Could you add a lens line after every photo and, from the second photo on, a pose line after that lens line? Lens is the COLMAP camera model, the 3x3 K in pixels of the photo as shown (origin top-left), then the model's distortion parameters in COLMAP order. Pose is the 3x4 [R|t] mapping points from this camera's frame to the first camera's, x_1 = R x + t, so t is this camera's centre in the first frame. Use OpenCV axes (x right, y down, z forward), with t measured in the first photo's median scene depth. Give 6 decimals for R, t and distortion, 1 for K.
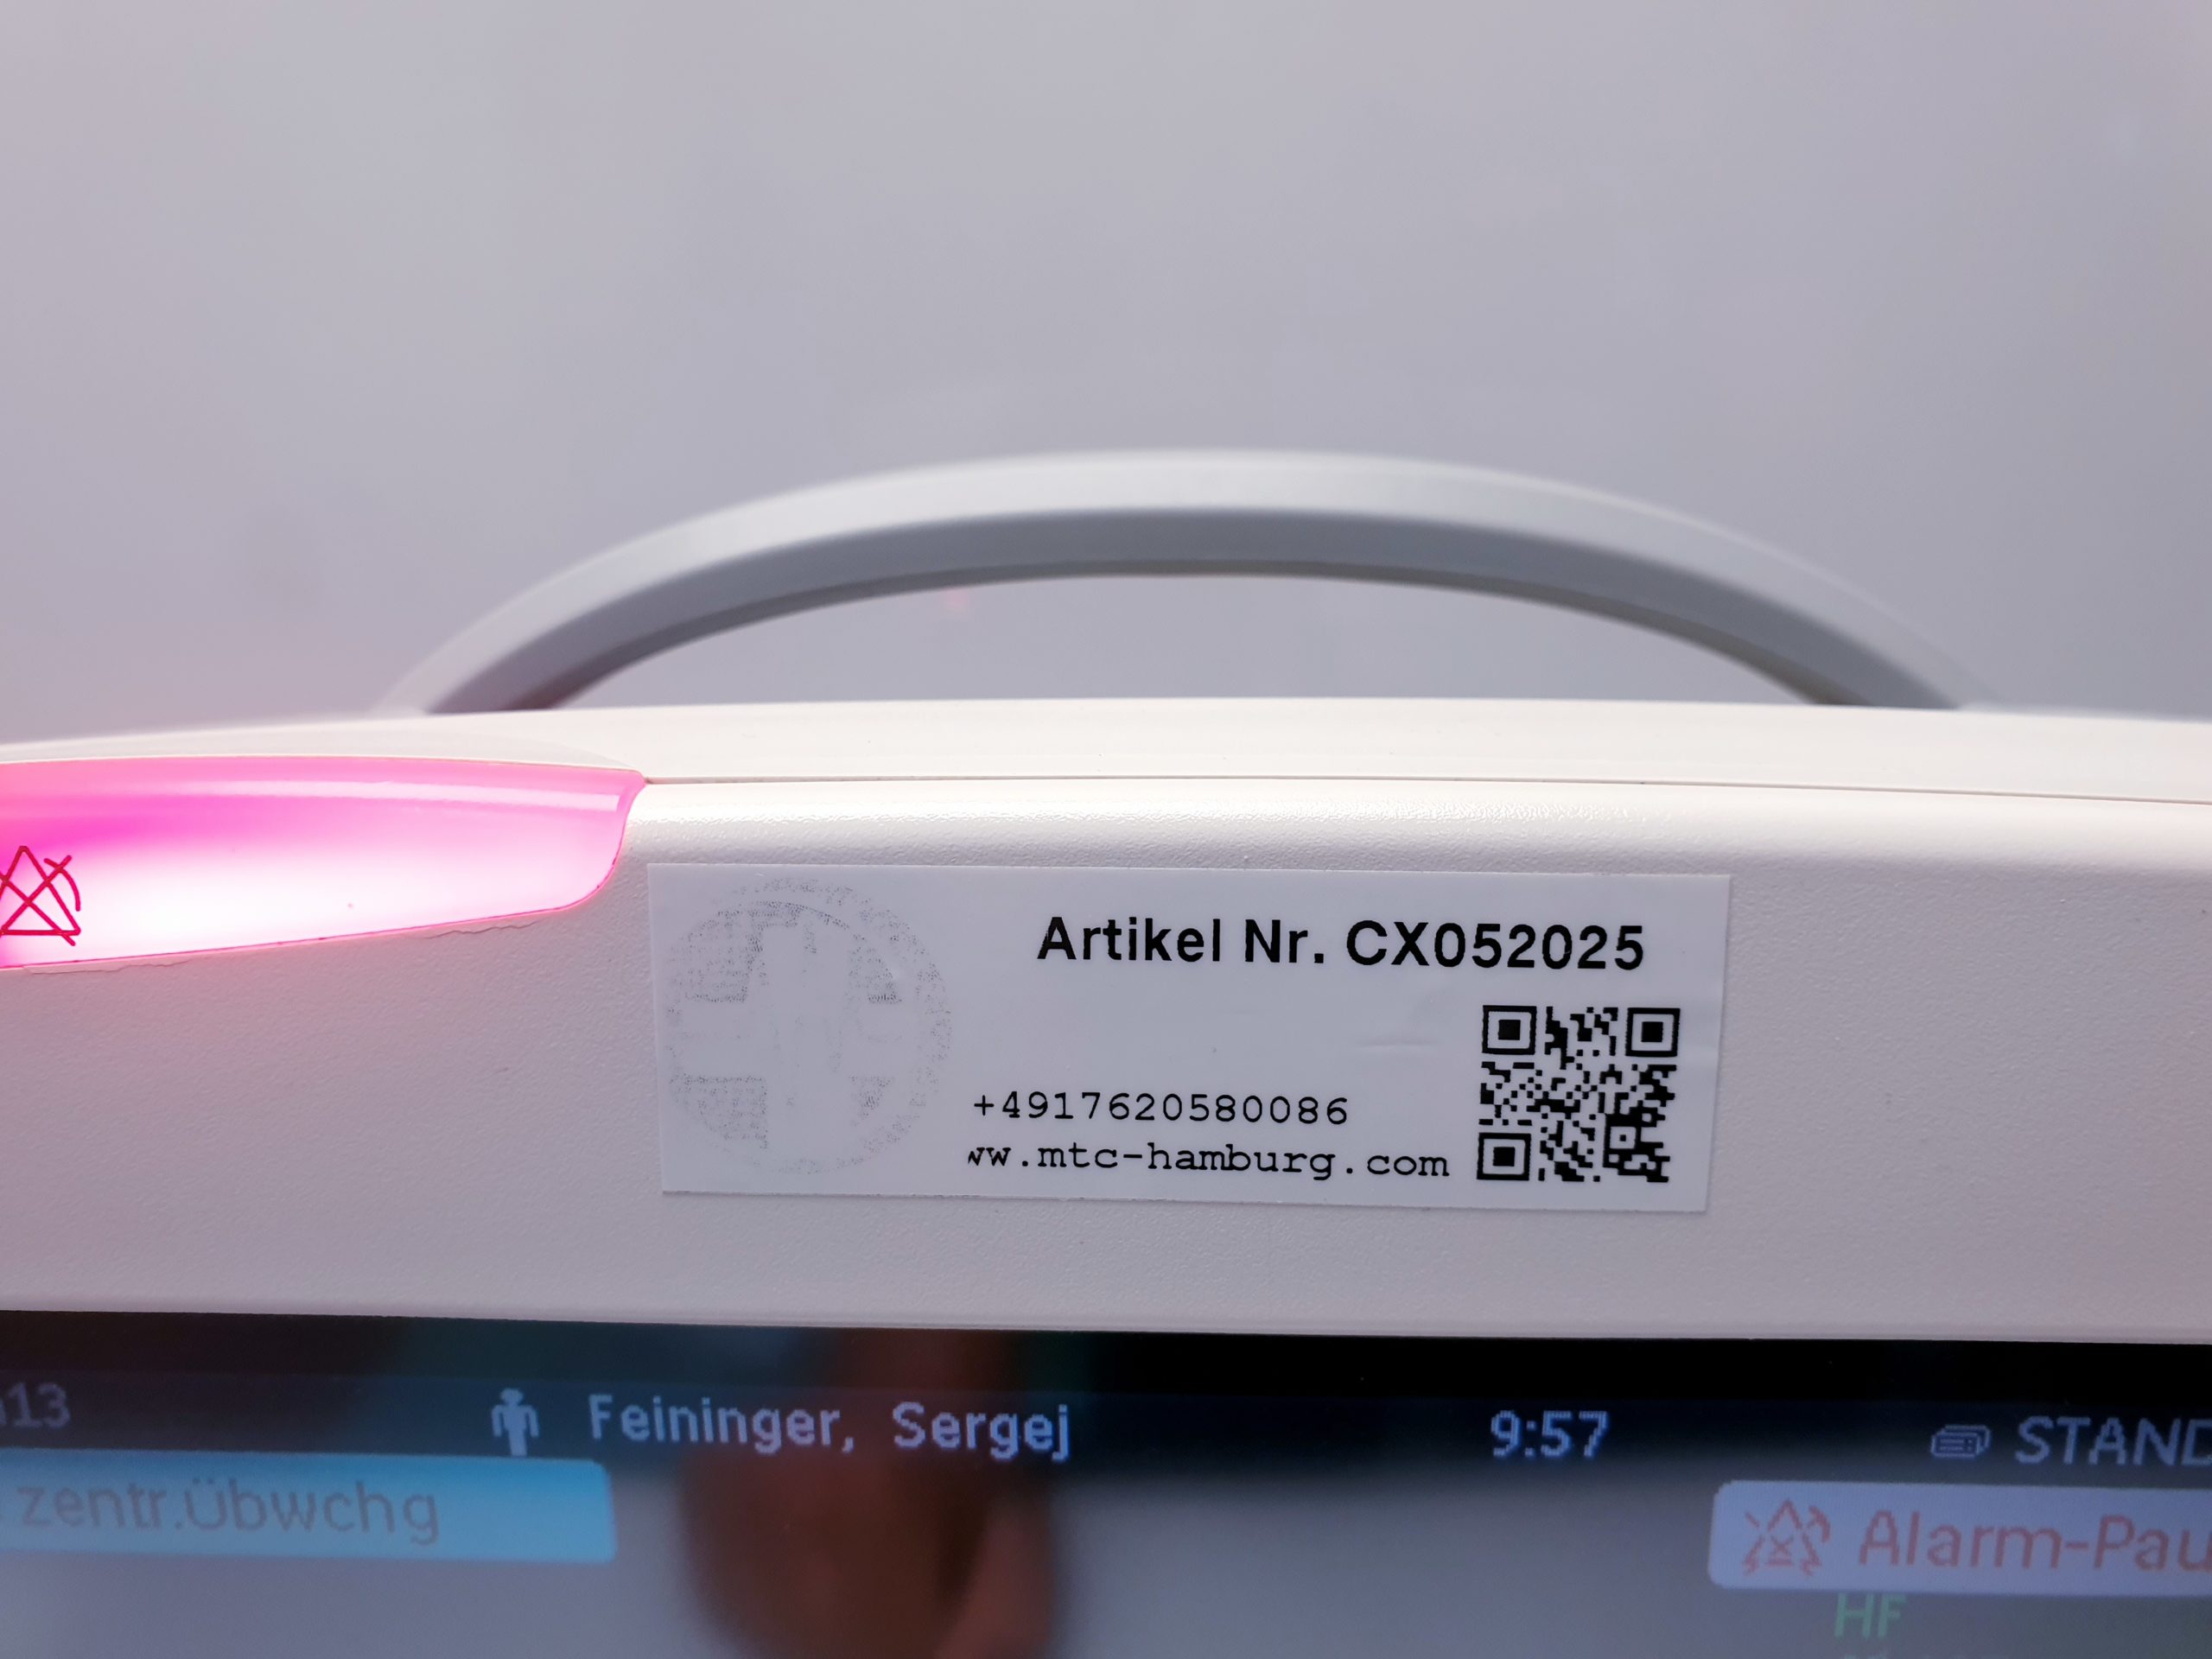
lens RADIAL K [[1690.5, 0, 1083.7], [0, 1690.5, 832.6], [0, 0, 1]] dist [0.121505, -0.302815]
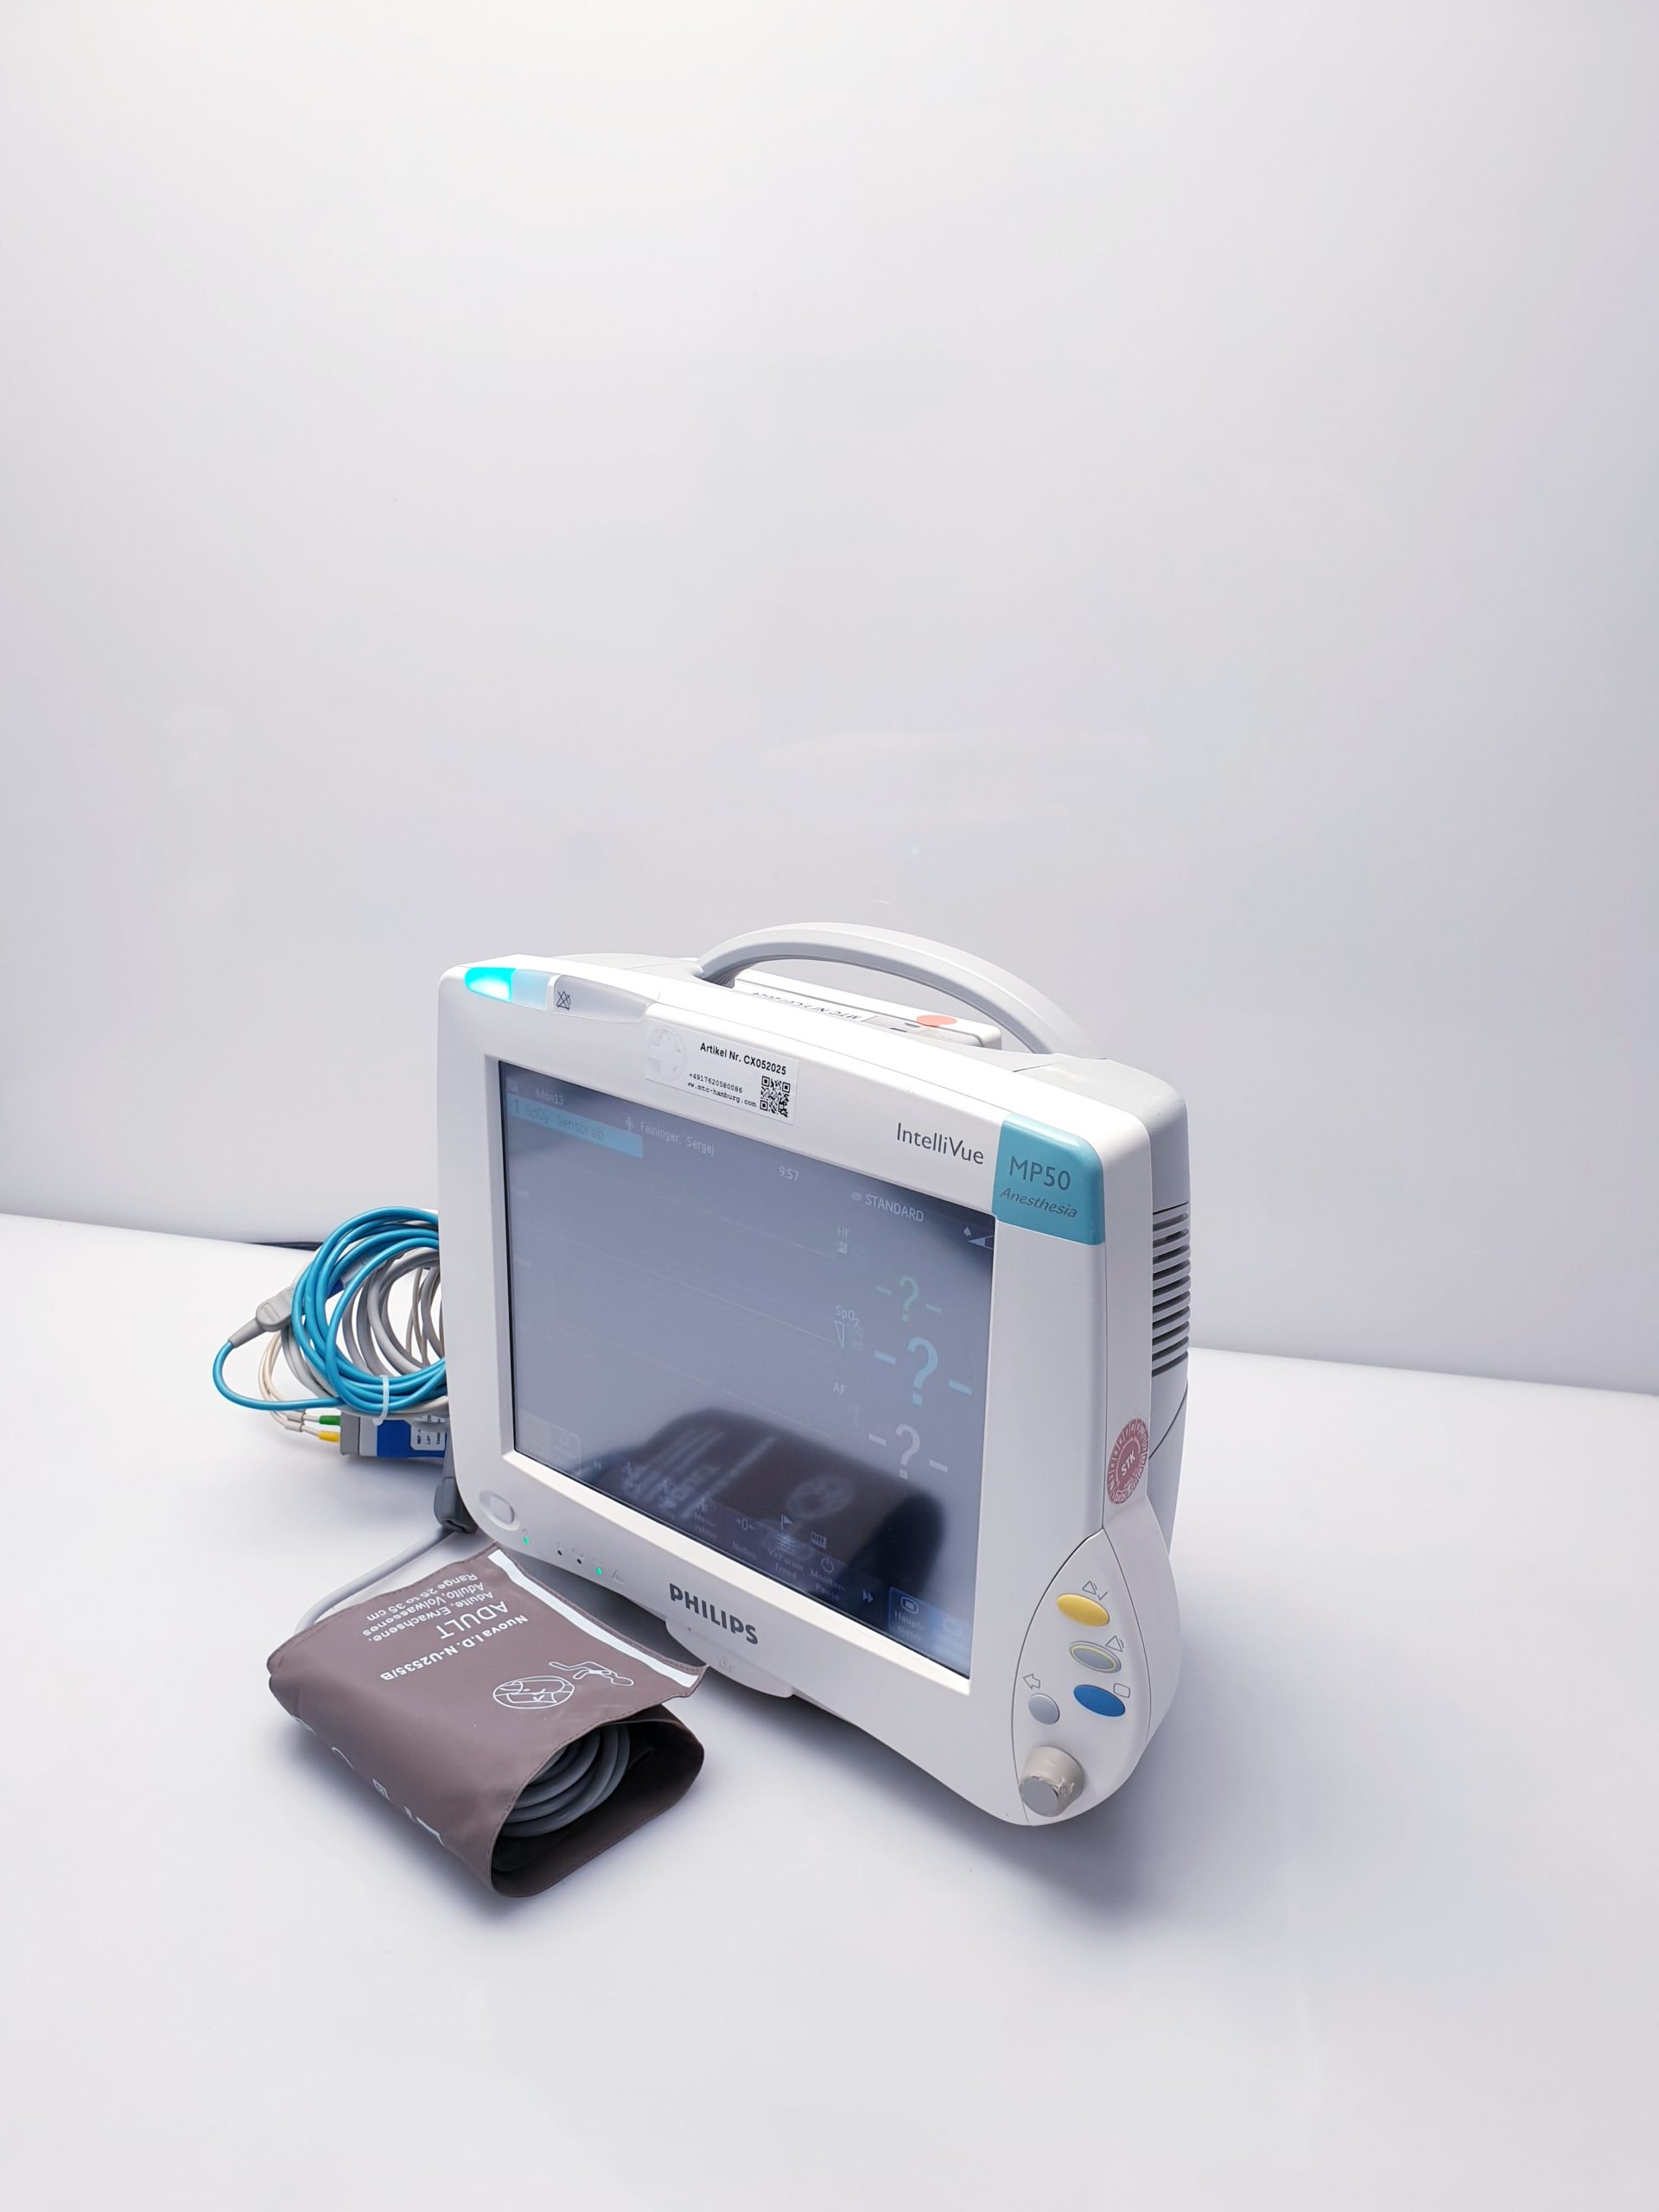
lens RADIAL K [[1677.6, 0, 829.5], [0, 1677.6, 1106.0], [0, 0, 1]] dist [0.198143, -0.581263]
pose [[0.816563, 0.229273, -0.529773, 3.149058], [-0.198899, 0.973291, 0.114644, -0.441195], [0.541908, 0.011758, 0.840356, -3.234798]]
